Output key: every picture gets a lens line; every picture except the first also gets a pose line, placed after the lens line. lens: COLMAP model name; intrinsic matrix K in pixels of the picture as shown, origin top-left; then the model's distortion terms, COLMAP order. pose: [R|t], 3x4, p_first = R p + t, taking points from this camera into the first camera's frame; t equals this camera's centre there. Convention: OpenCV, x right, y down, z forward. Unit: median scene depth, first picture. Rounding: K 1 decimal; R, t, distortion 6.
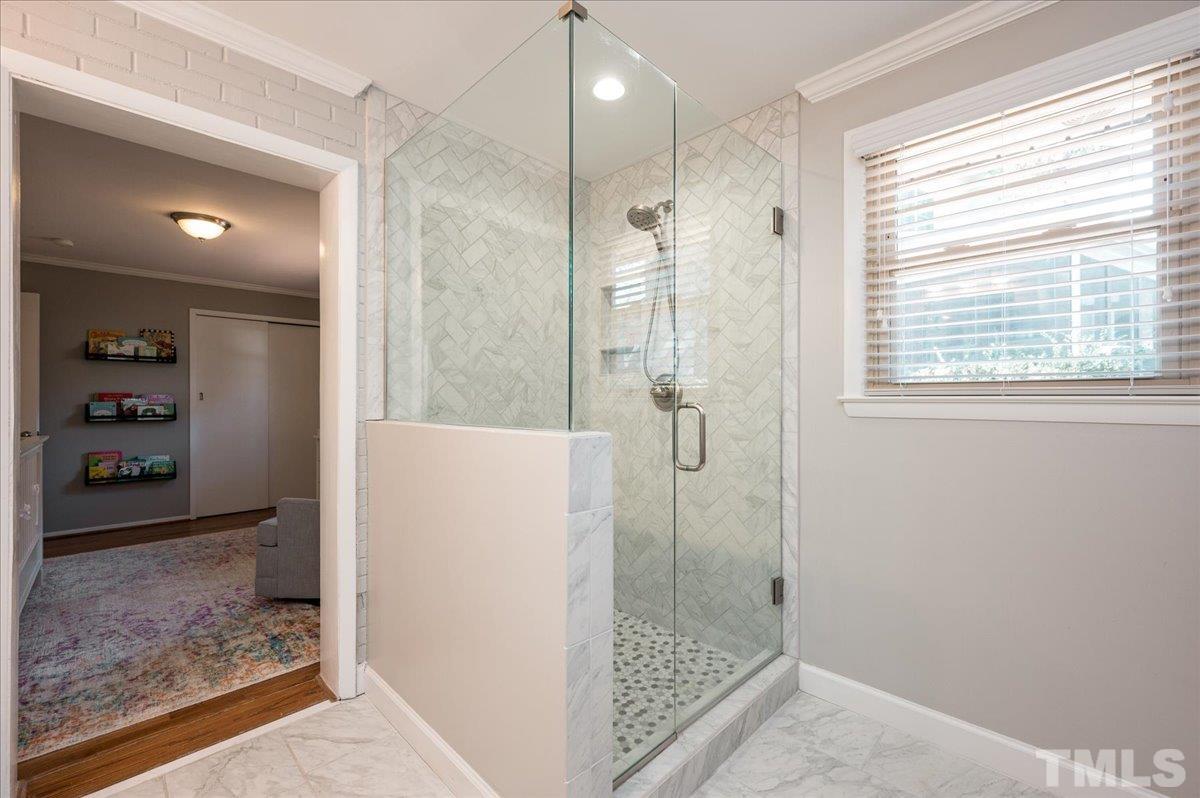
lens RADIAL K [[498.0, 0, 600.0], [0, 498.0, 399.0], [0, 0, 1]] dist [-0.000012, 0.000164]
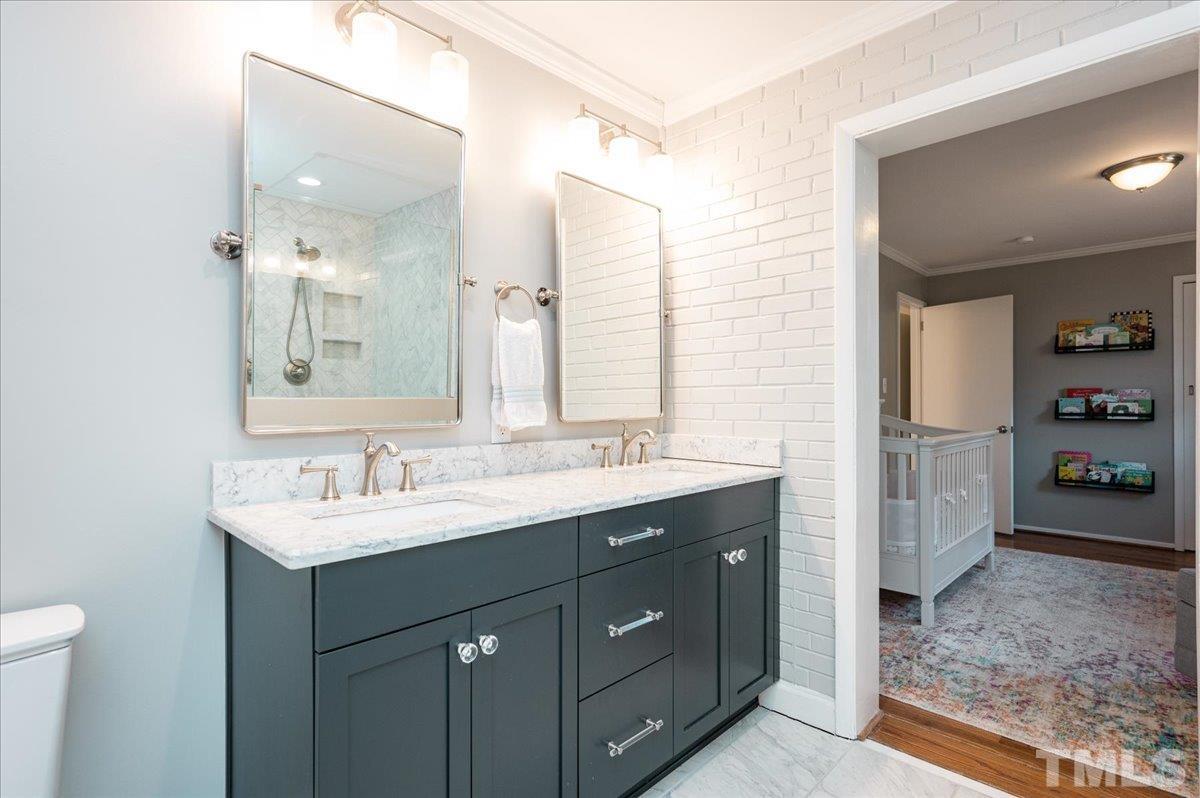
lens RADIAL K [[589.9, 0, 600.0], [0, 589.9, 399.0], [0, 0, 1]] dist [-0.000239, -0.000273]
pose [[-0.001867, 0.000268, -0.999998, 0.143126], [0.007496, 0.999972, 0.000254, 0.001319], [0.999970, -0.007496, -0.001869, 0.168835]]
